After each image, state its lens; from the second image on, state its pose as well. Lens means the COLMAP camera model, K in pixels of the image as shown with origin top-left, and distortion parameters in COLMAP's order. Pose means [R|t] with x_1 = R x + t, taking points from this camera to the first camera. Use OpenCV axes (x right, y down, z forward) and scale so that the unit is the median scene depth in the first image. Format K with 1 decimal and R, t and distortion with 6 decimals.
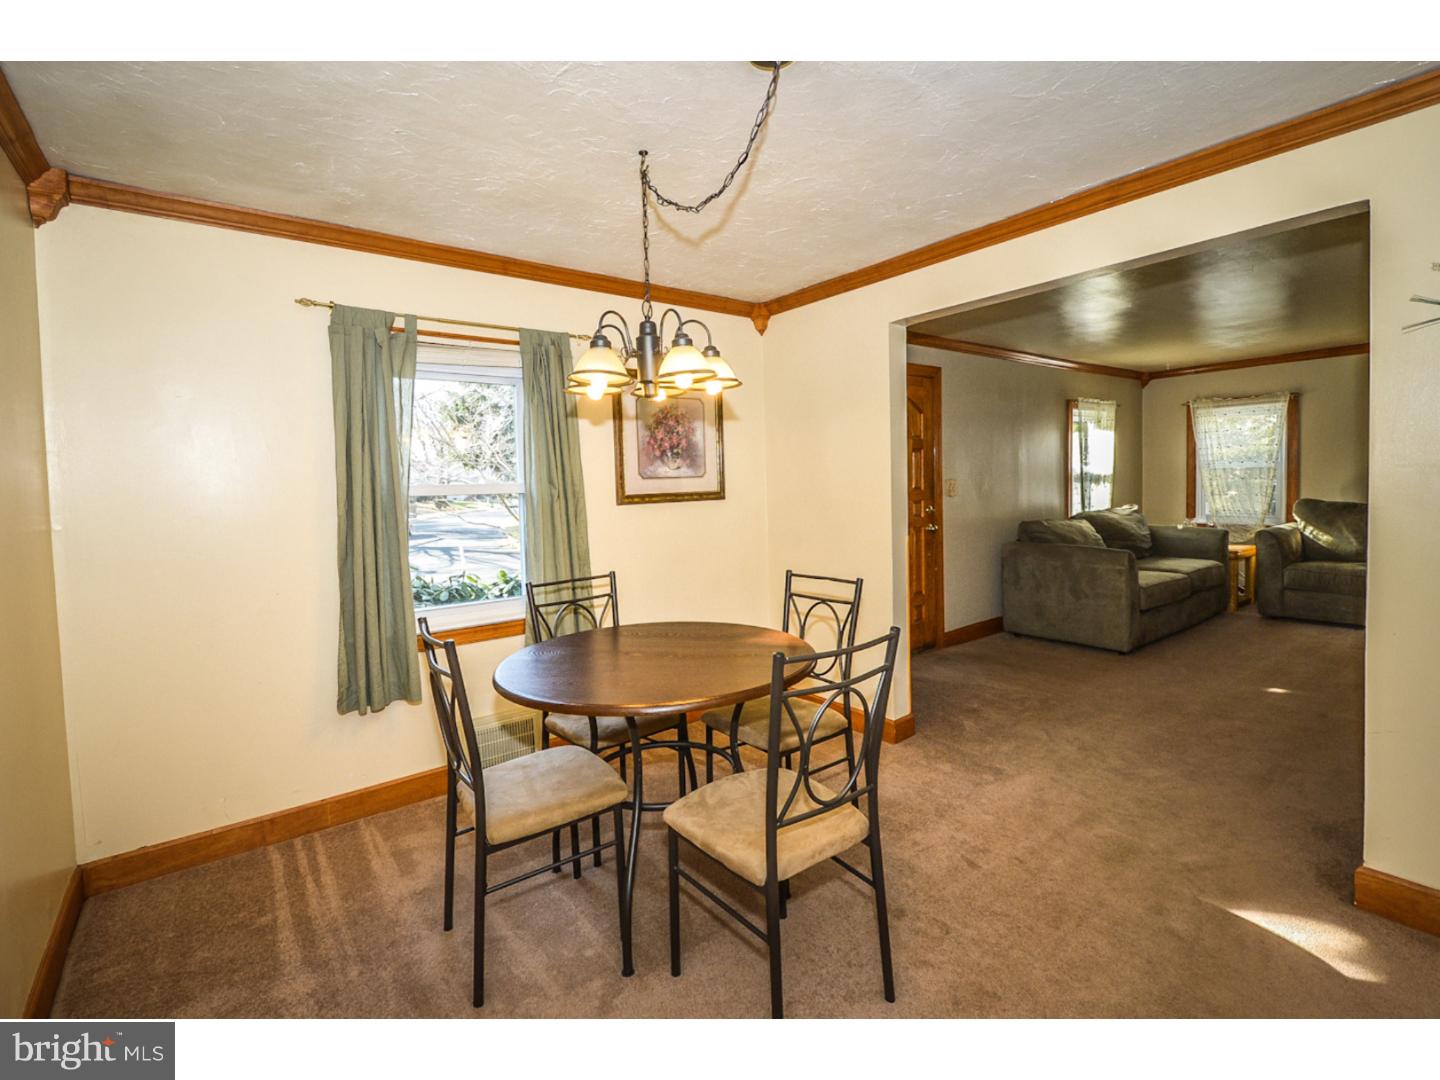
lens RADIAL K [[658.4, 0, 717.6], [0, 658.4, 535.8], [0, 0, 1]] dist [0.000484, -0.002749]
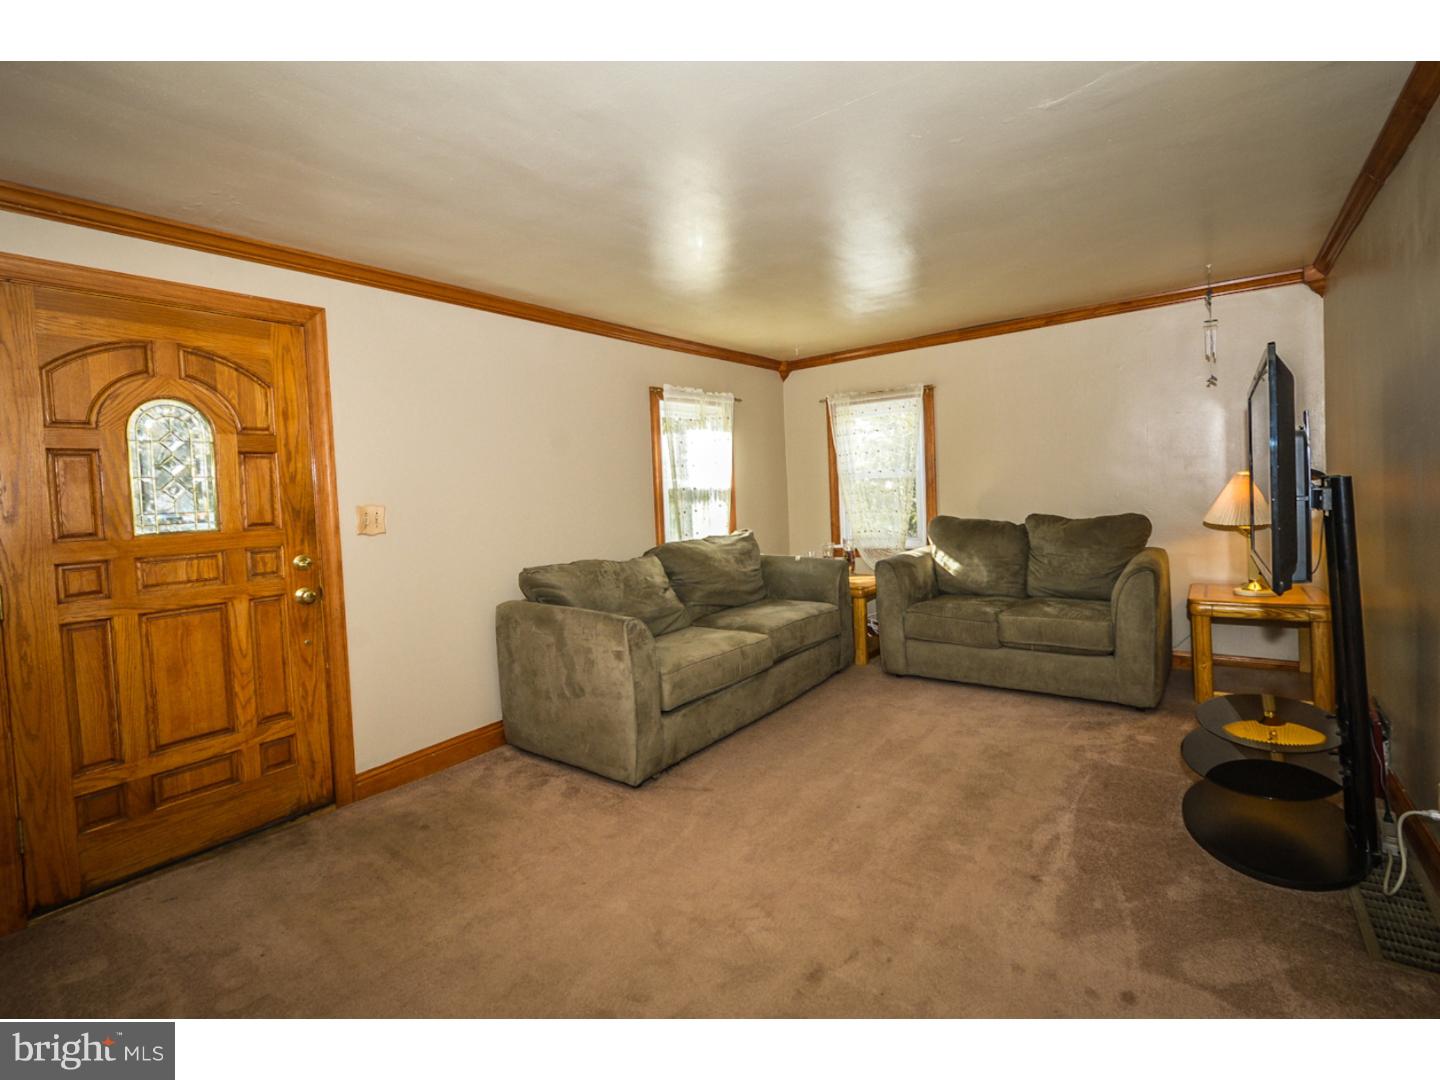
lens RADIAL K [[658.4, 0, 722.0], [0, 658.4, 539.6], [0, 0, 1]] dist [0.000484, -0.002749]
pose [[0.960687, -0.036941, 0.275167, 0.428344], [0.040820, 0.999131, -0.008383, -0.032944], [-0.274618, 0.019286, 0.961360, 0.308948]]
